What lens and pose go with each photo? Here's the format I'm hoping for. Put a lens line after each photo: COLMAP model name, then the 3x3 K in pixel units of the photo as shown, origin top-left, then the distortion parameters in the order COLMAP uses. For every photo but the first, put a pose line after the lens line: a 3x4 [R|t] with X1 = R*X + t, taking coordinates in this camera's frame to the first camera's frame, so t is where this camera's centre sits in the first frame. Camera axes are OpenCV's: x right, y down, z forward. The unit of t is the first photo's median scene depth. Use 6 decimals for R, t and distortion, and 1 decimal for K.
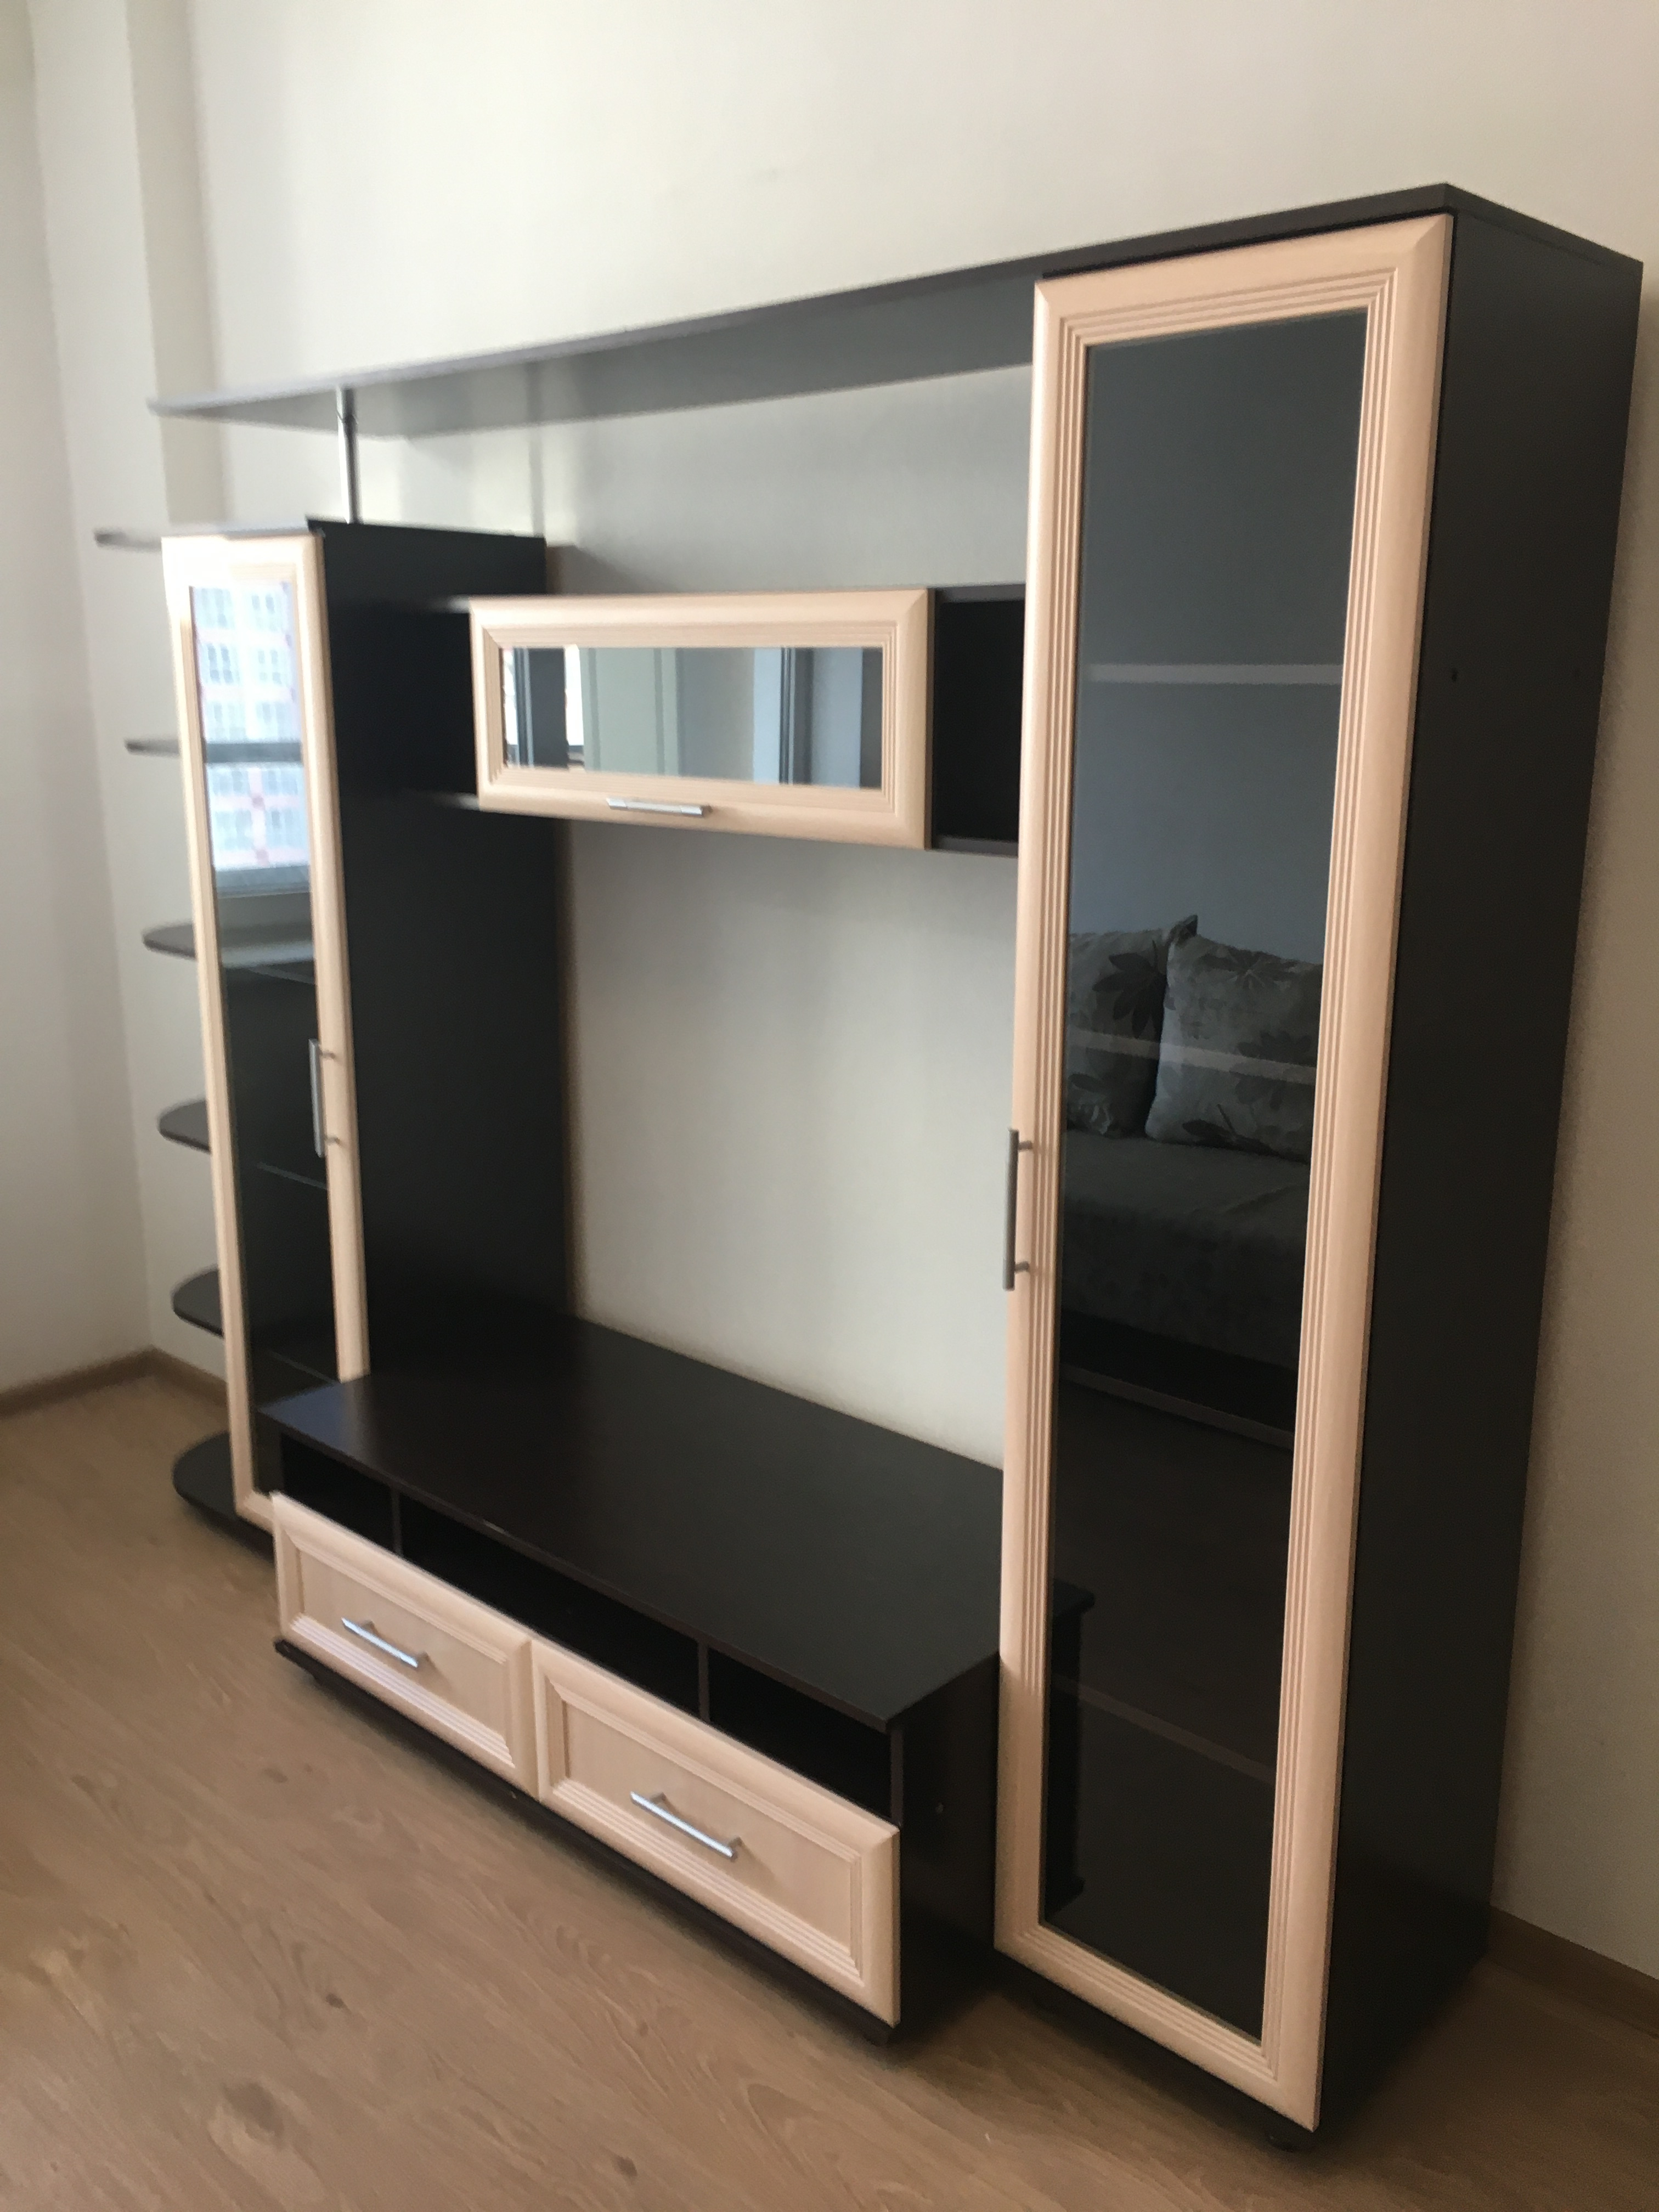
lens RADIAL K [[1880.3, 0, 829.5], [0, 1880.3, 1106.0], [0, 0, 1]] dist [0.068877, -0.082377]
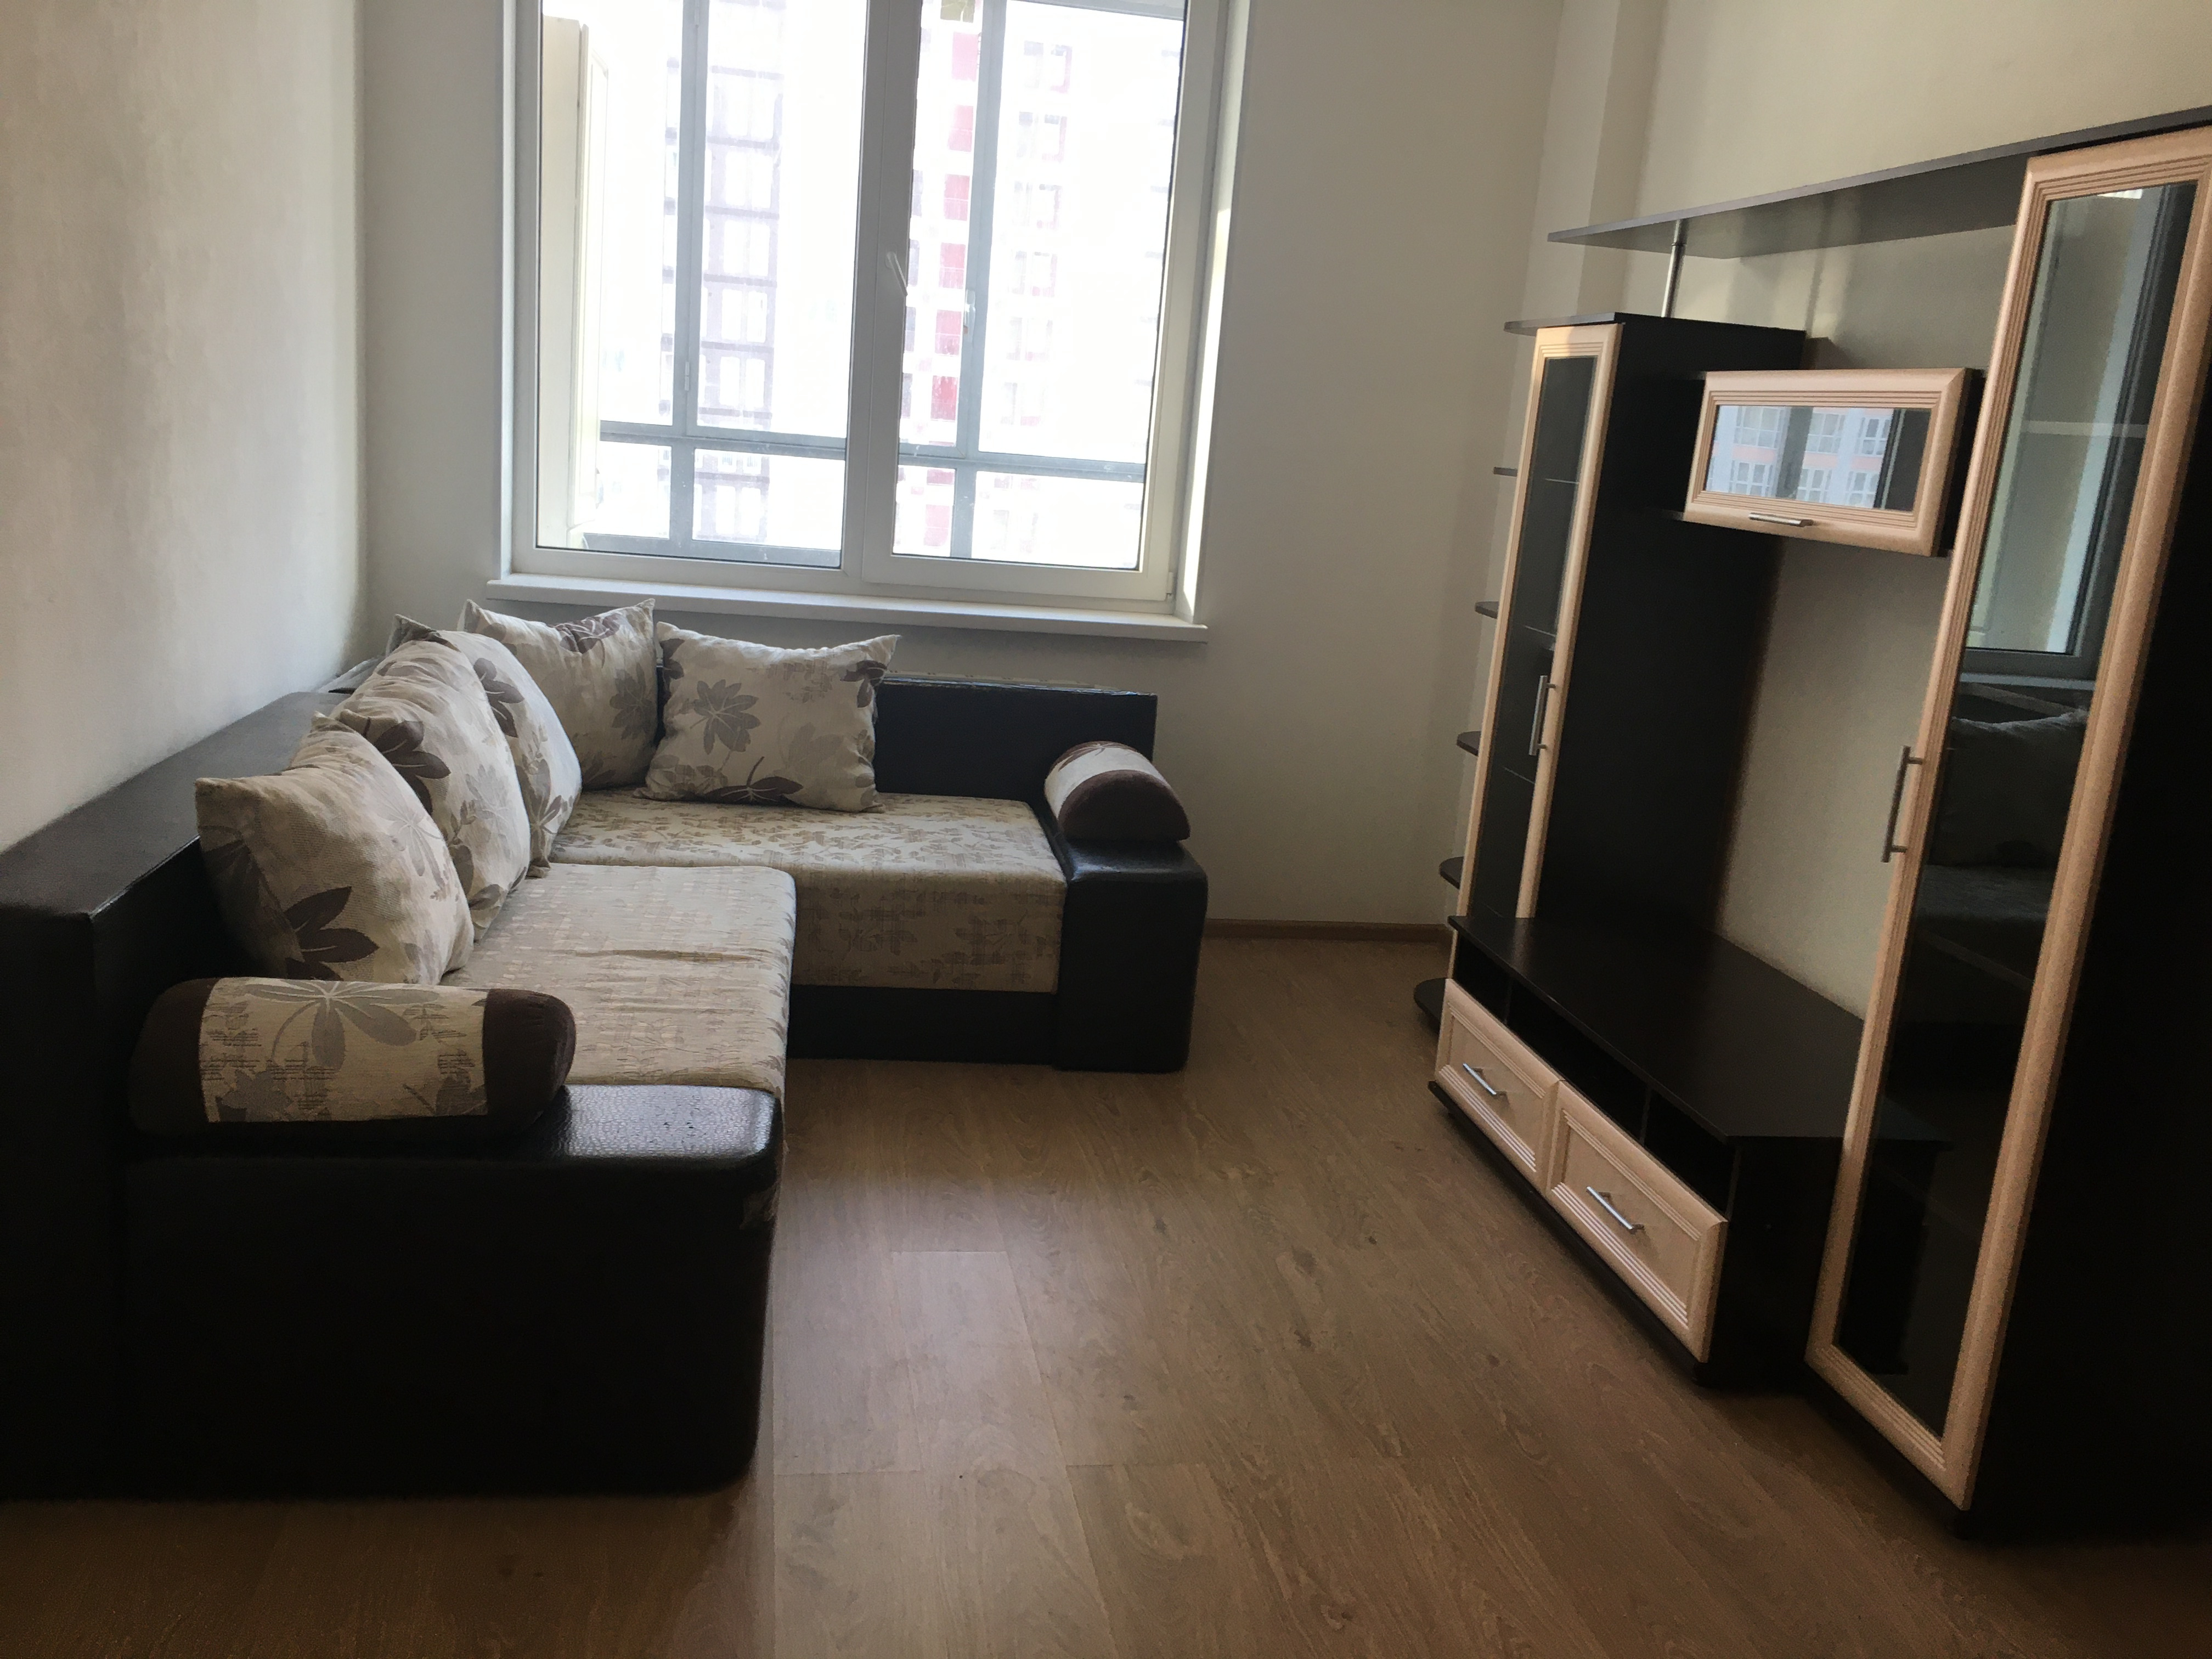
lens RADIAL K [[1880.3, 0, 1106.0], [0, 1880.3, 829.5], [0, 0, 1]] dist [0.068877, -0.082377]
pose [[0.789691, 0.195619, -0.581482, 0.404865], [-0.221707, 0.974744, 0.026826, 0.146492], [0.572044, 0.107735, 0.813117, -0.426407]]
